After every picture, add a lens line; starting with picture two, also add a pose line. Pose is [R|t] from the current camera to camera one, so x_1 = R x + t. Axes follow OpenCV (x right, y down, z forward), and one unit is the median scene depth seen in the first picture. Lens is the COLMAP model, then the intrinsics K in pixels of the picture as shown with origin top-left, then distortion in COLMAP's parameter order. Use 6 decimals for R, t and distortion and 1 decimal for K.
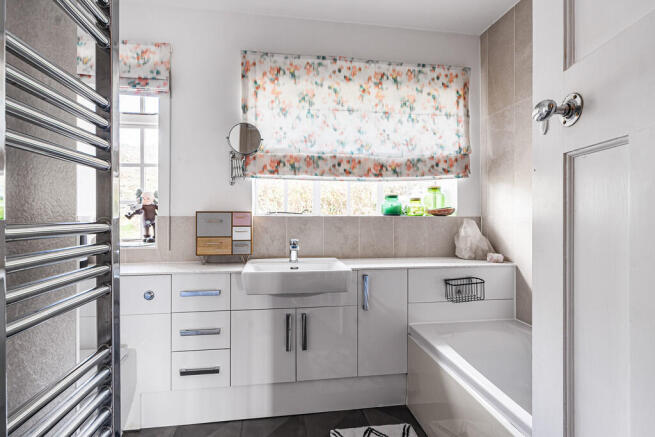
lens RADIAL K [[297.9, 0, 321.4], [0, 297.9, 214.4], [0, 0, 1]] dist [-0.001171, -0.000728]
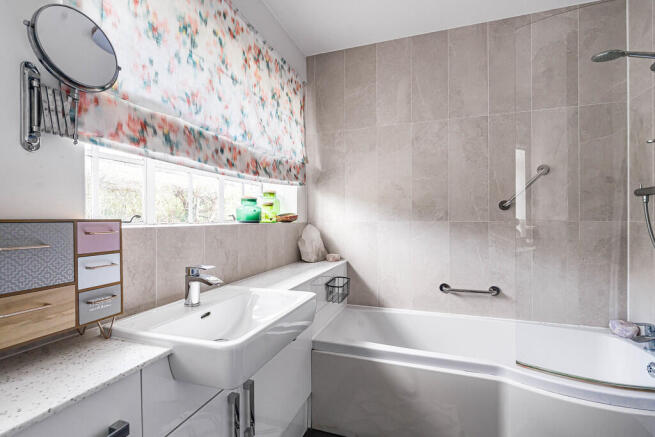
lens RADIAL K [[297.9, 0, 324.7], [0, 297.9, 220.9], [0, 0, 1]] dist [-0.001171, -0.000728]
pose [[0.473484, -0.011823, 0.880723, -0.445229], [0.009328, 0.999921, 0.008409, -0.007301], [-0.880753, 0.004233, 0.473557, 0.464677]]
